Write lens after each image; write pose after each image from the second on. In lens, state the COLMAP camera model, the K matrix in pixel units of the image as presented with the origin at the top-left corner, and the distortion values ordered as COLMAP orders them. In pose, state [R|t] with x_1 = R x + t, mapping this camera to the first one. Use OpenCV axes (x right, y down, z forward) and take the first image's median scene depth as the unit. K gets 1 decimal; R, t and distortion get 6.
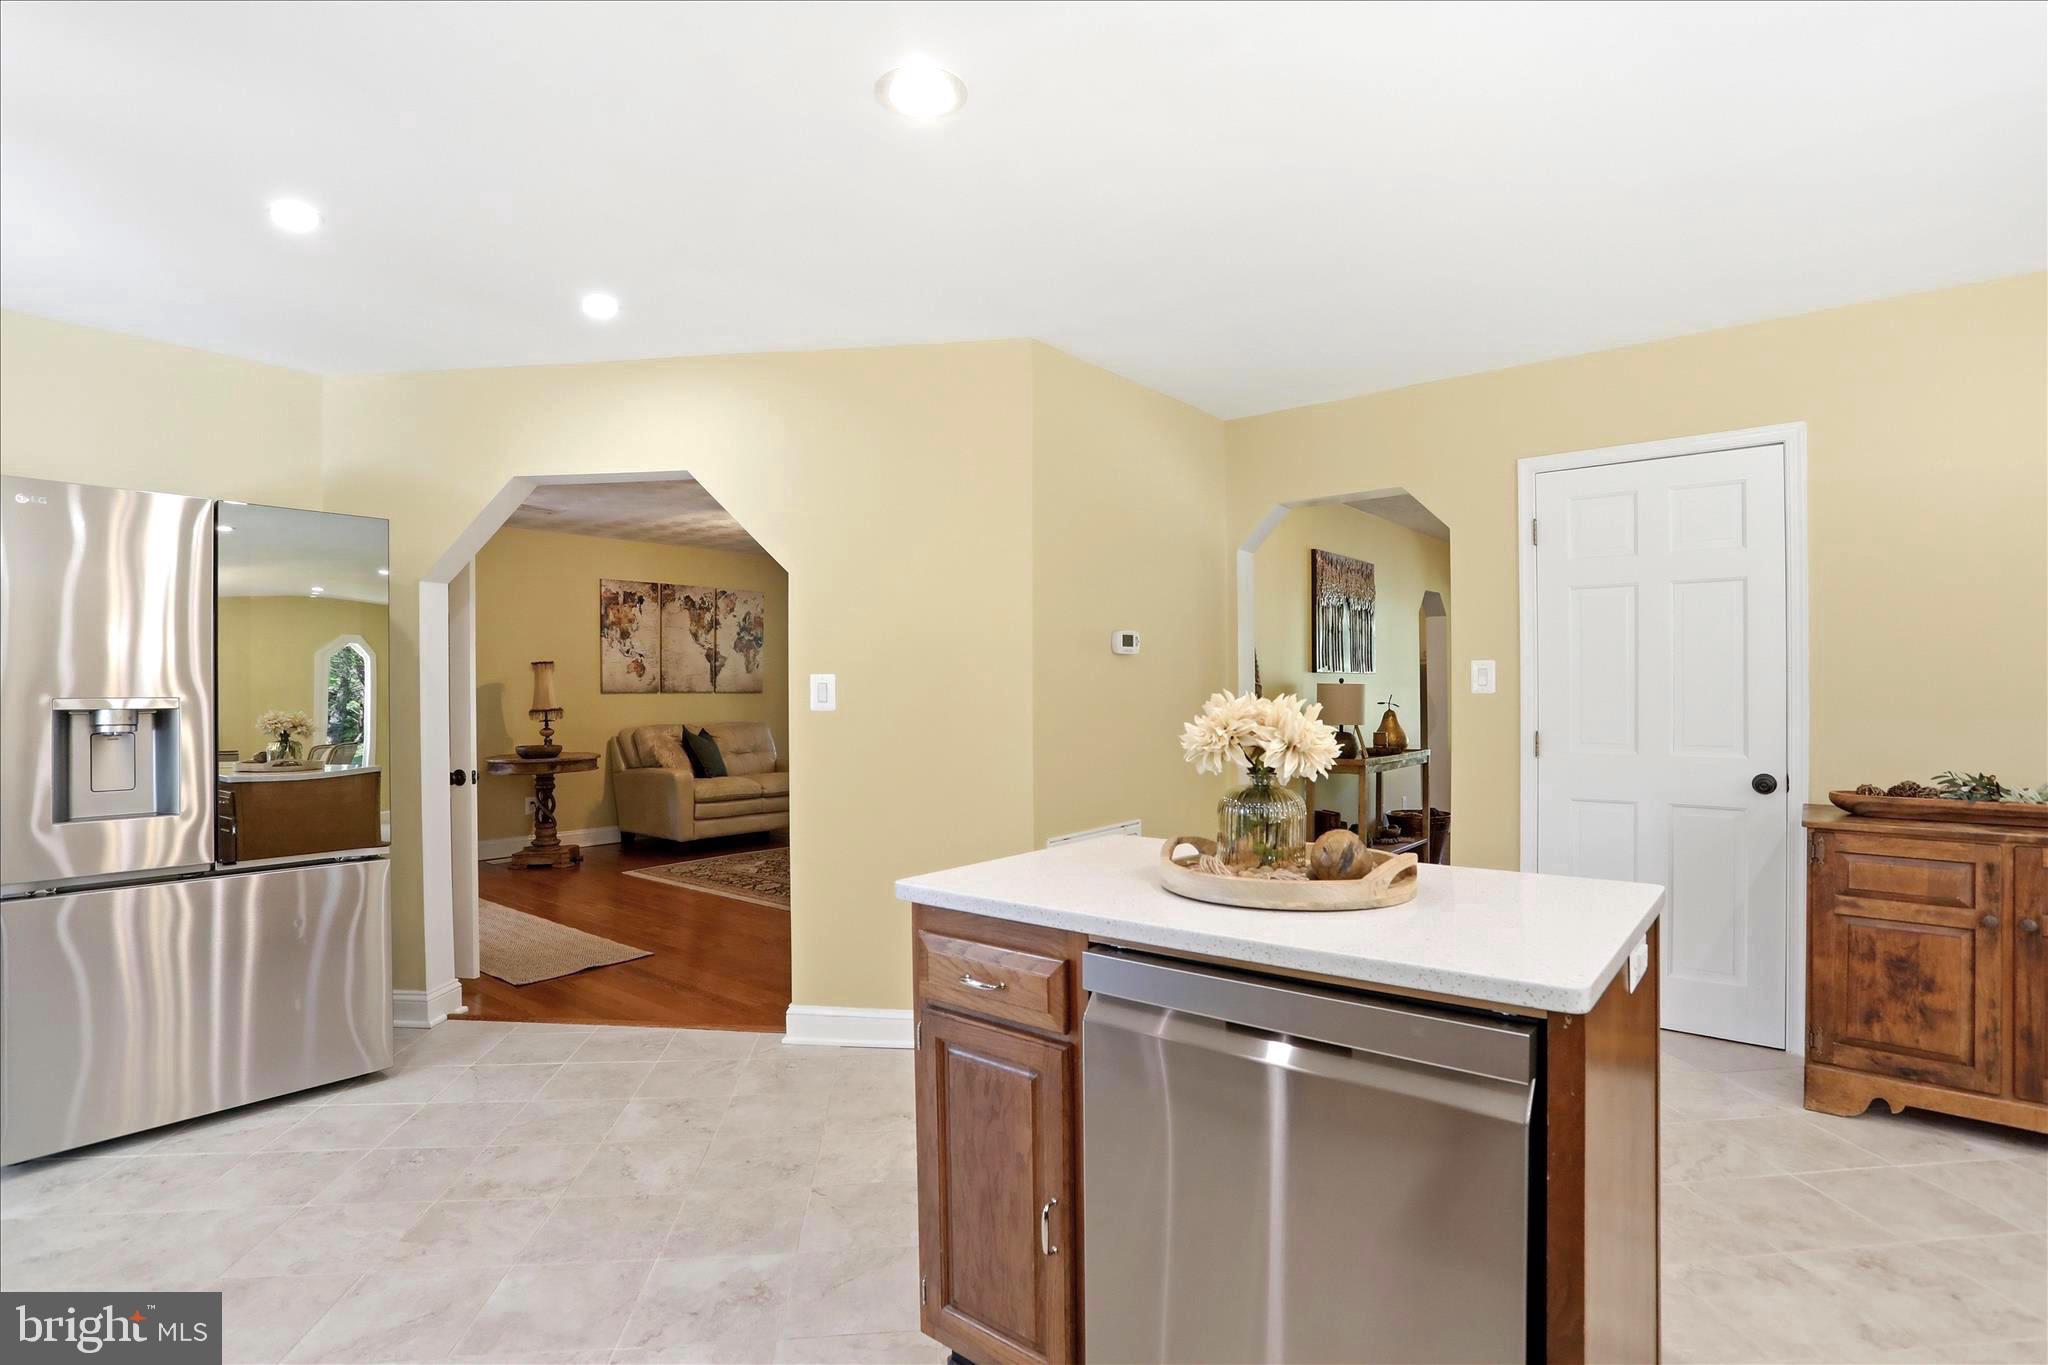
lens RADIAL K [[994.1, 0, 1024.0], [0, 994.1, 682.5], [0, 0, 1]] dist [-0.040595, 0.000547]
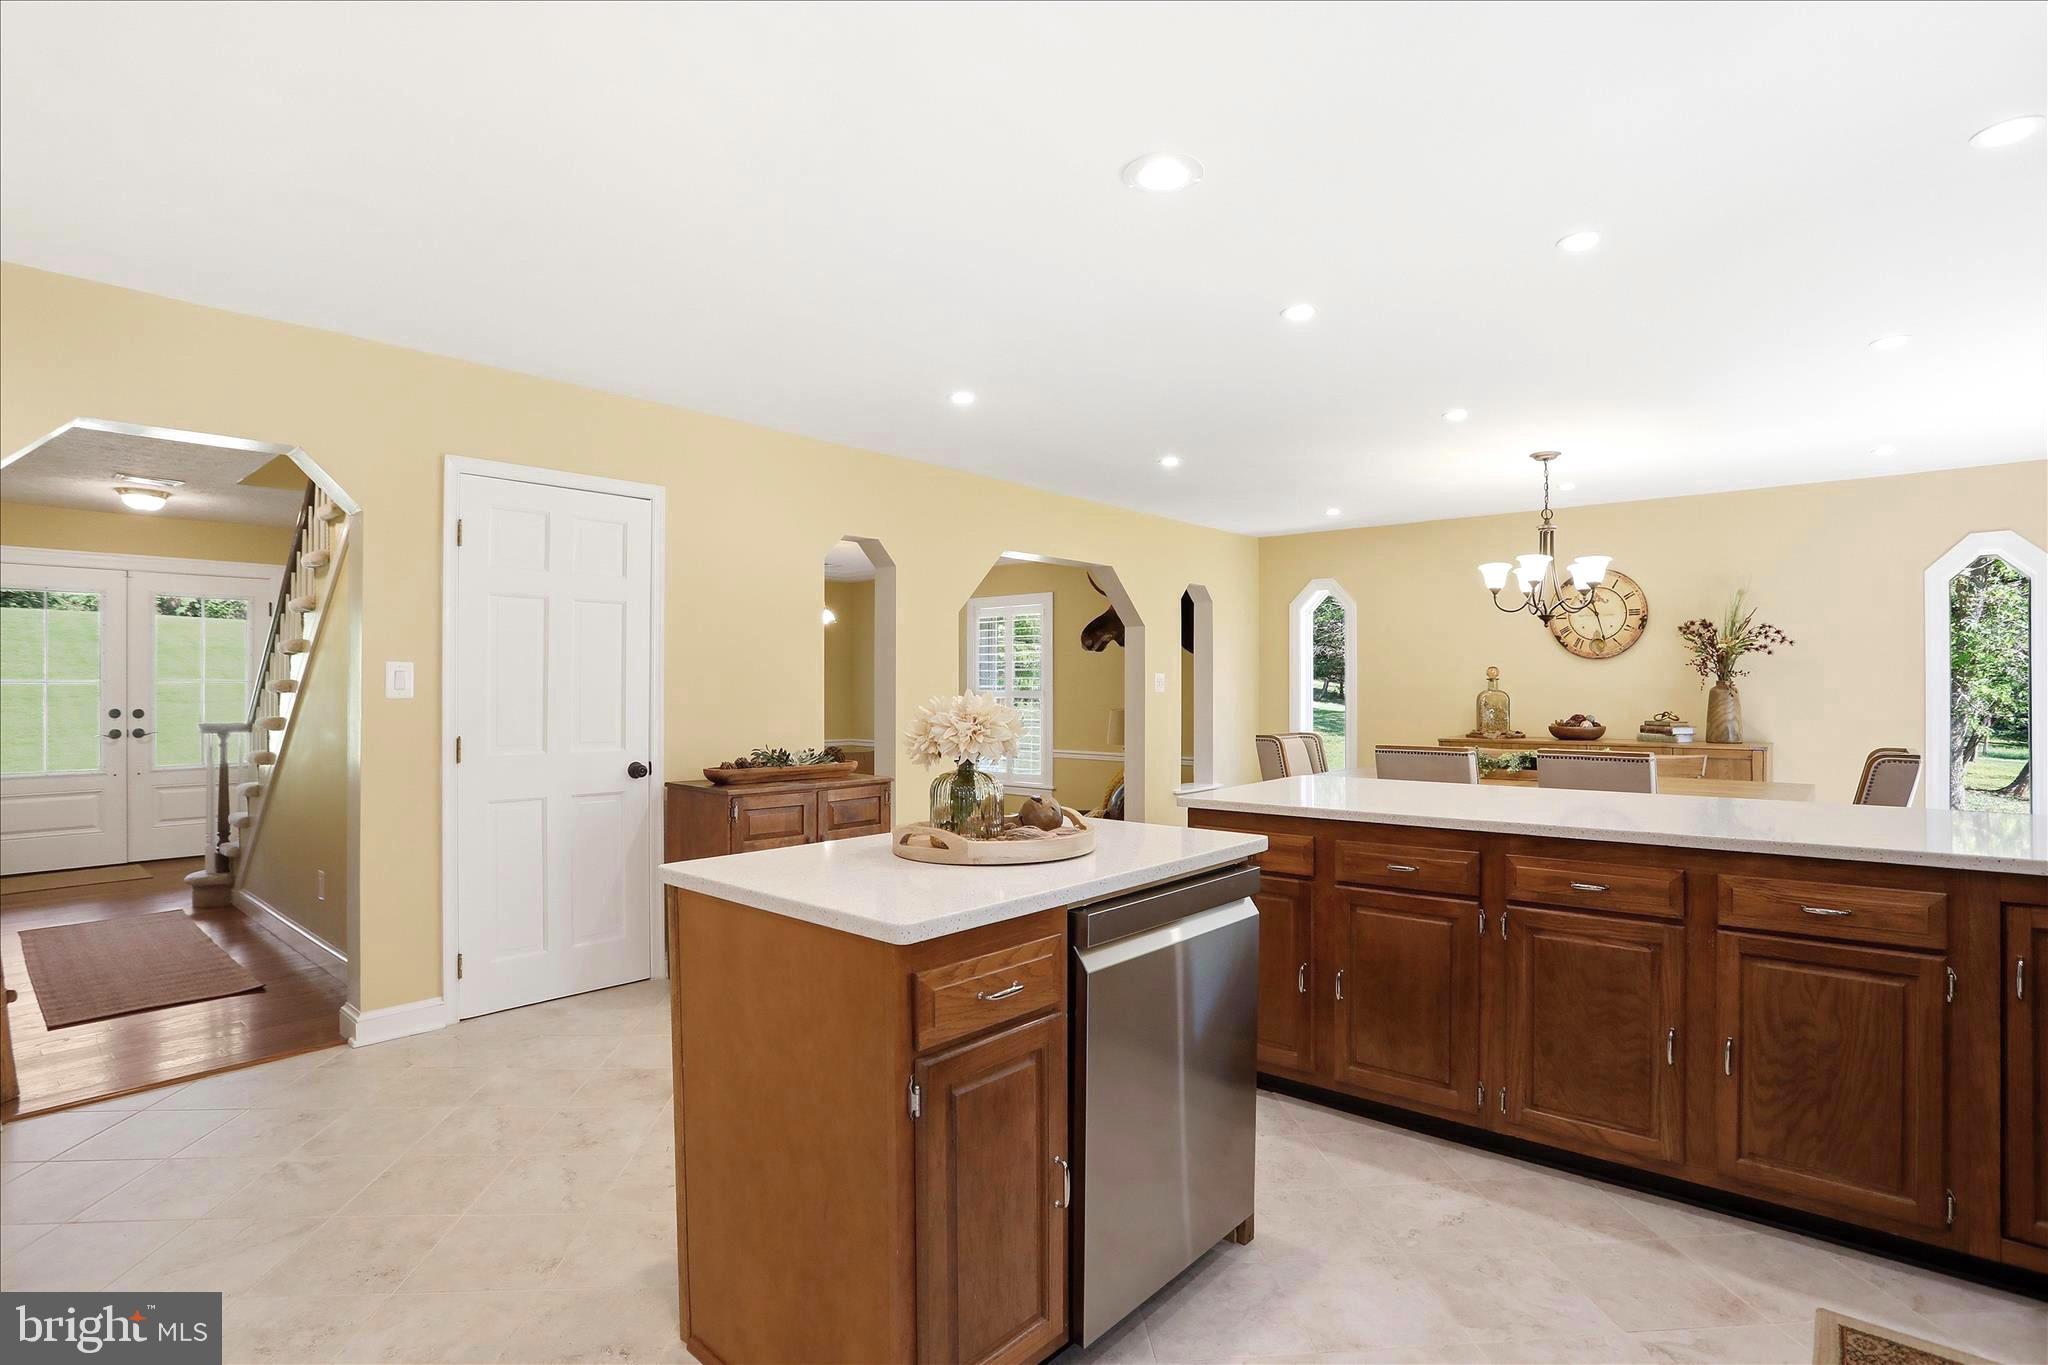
lens RADIAL K [[994.1, 0, 1024.0], [0, 994.1, 682.5], [0, 0, 1]] dist [-0.040595, 0.000547]
pose [[0.054096, 0.012442, 0.998458, -0.484395], [-0.003795, 0.999918, -0.012255, 0.006140], [-0.998529, -0.003126, 0.054139, 0.445111]]
